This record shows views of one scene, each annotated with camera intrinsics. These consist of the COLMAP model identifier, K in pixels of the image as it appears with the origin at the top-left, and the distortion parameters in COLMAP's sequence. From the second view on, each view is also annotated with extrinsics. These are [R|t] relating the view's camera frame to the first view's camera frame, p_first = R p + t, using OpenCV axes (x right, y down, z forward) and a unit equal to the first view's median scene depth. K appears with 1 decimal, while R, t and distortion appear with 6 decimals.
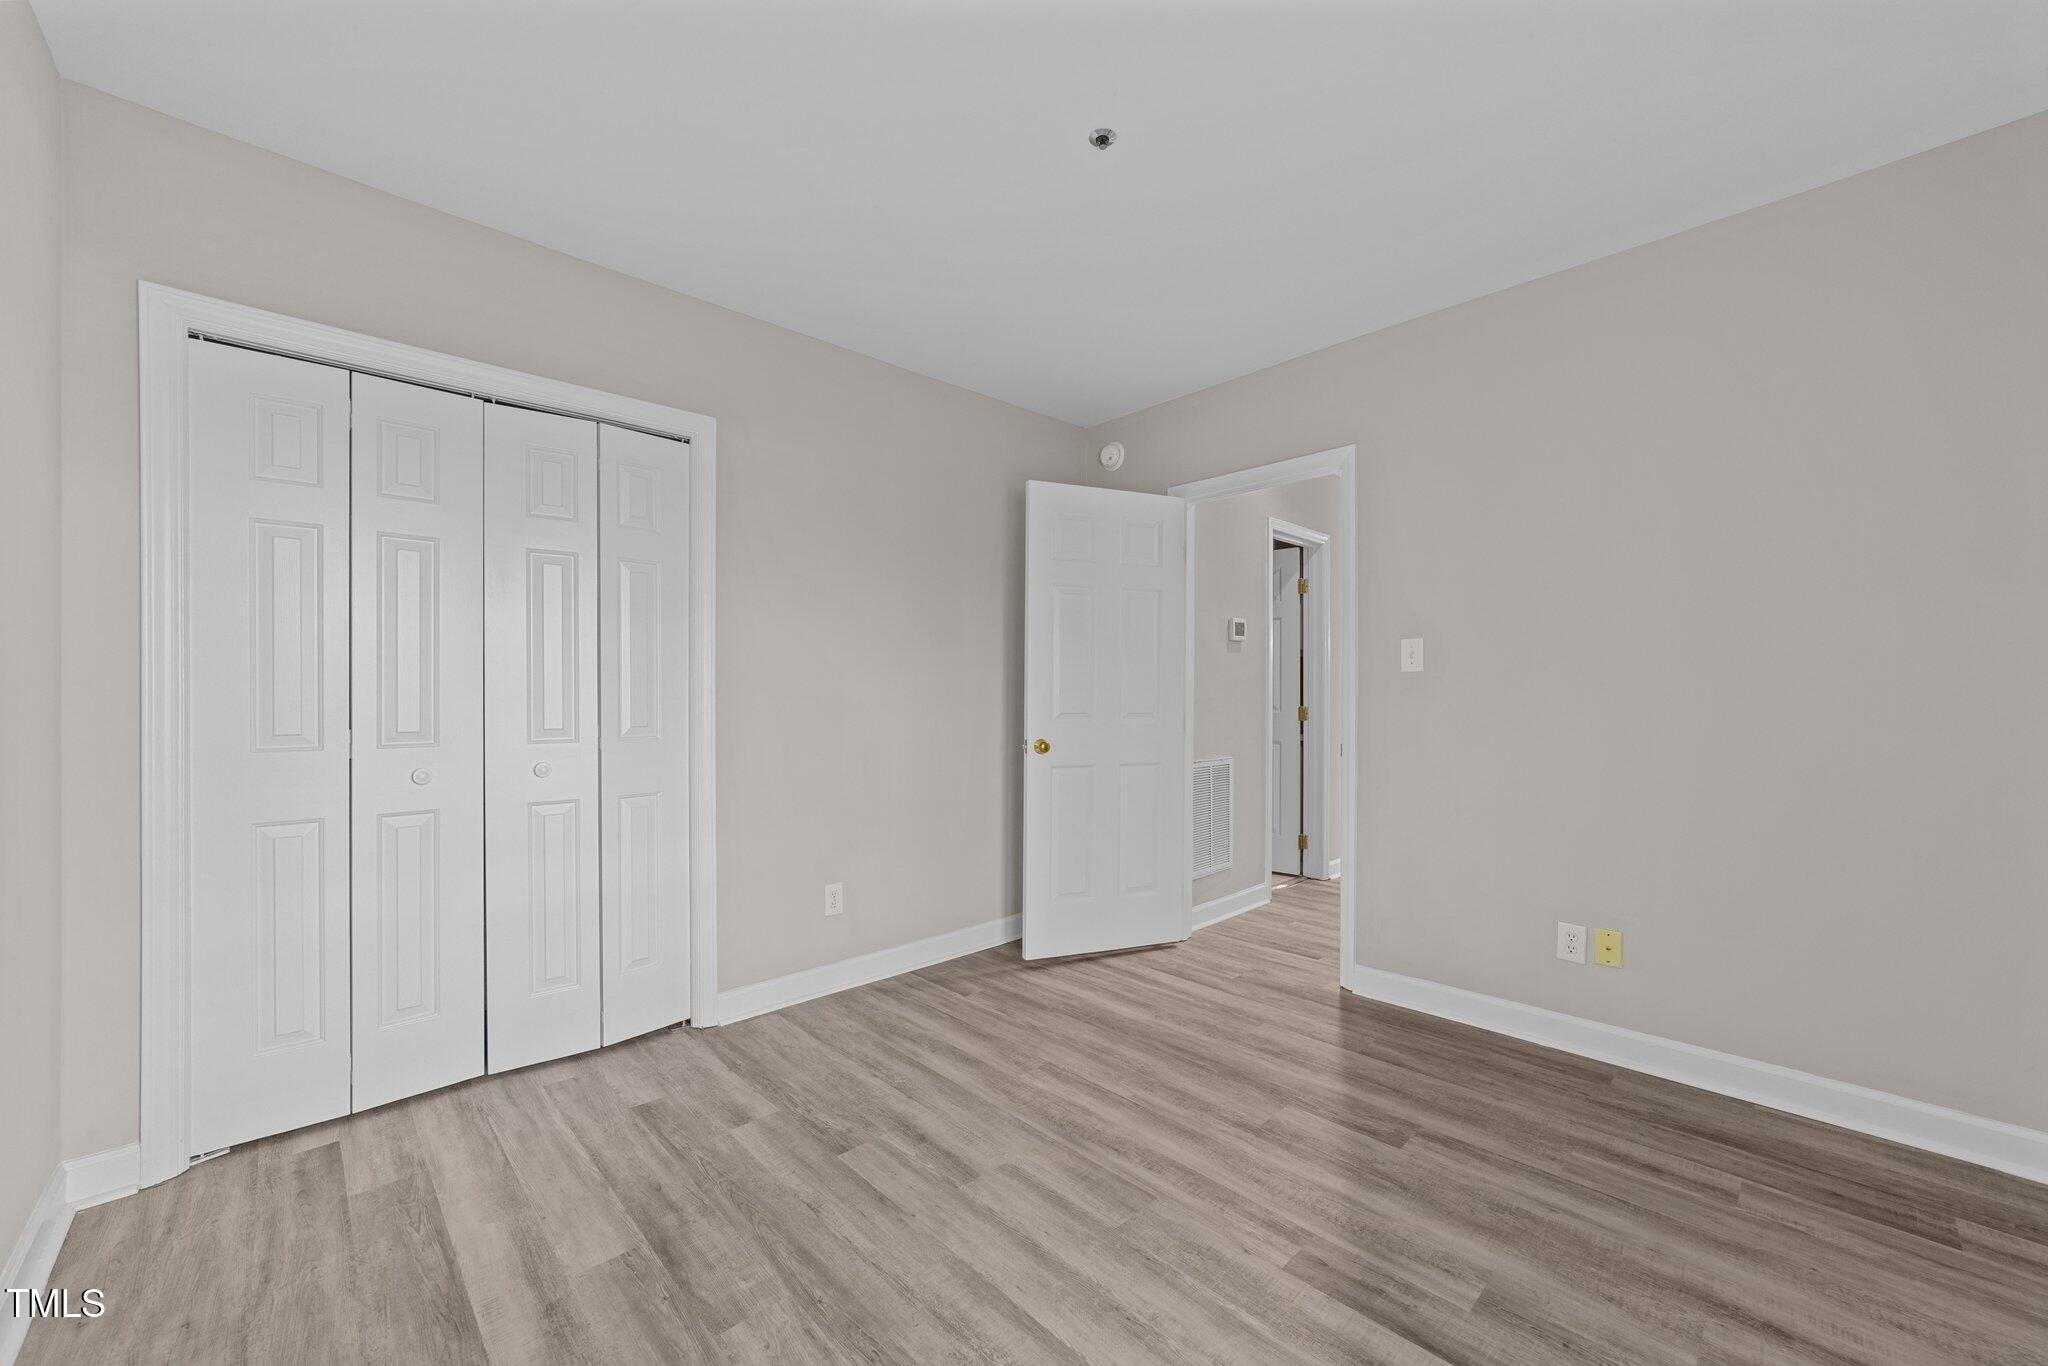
lens RADIAL K [[784.6, 0, 1026.7], [0, 784.6, 692.2], [0, 0, 1]] dist [-0.015240, 0.007020]
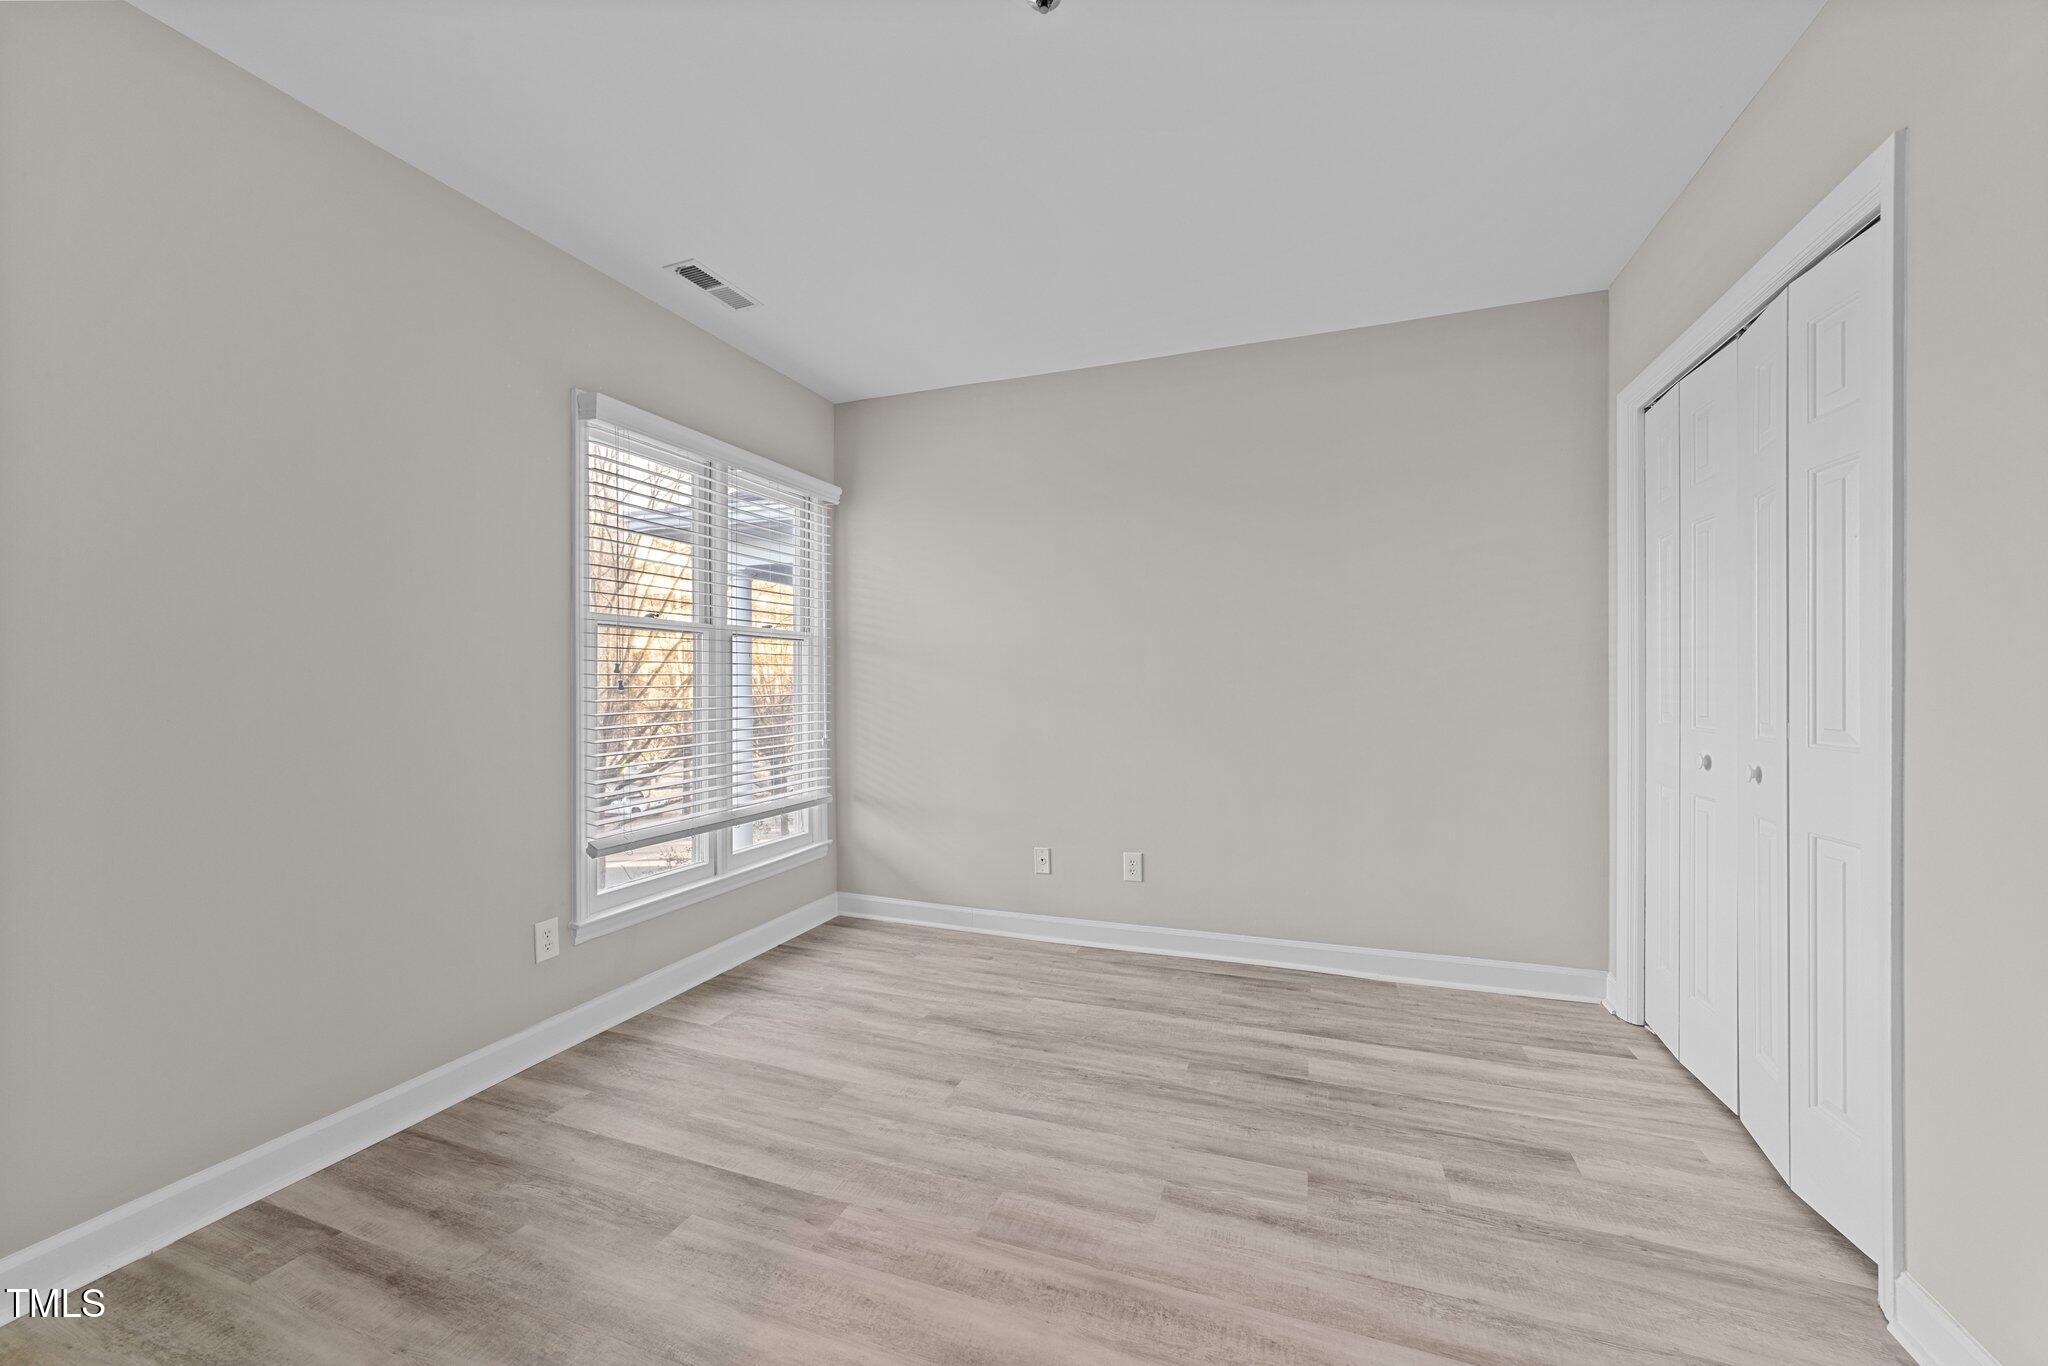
lens RADIAL K [[784.6, 0, 1020.7], [0, 784.6, 685.7], [0, 0, 1]] dist [-0.015240, 0.007020]
pose [[-0.901891, 0.005413, -0.431931, 0.509635], [0.004840, 0.999985, 0.002425, 0.006683], [0.431937, 0.000096, -0.901904, 1.842426]]
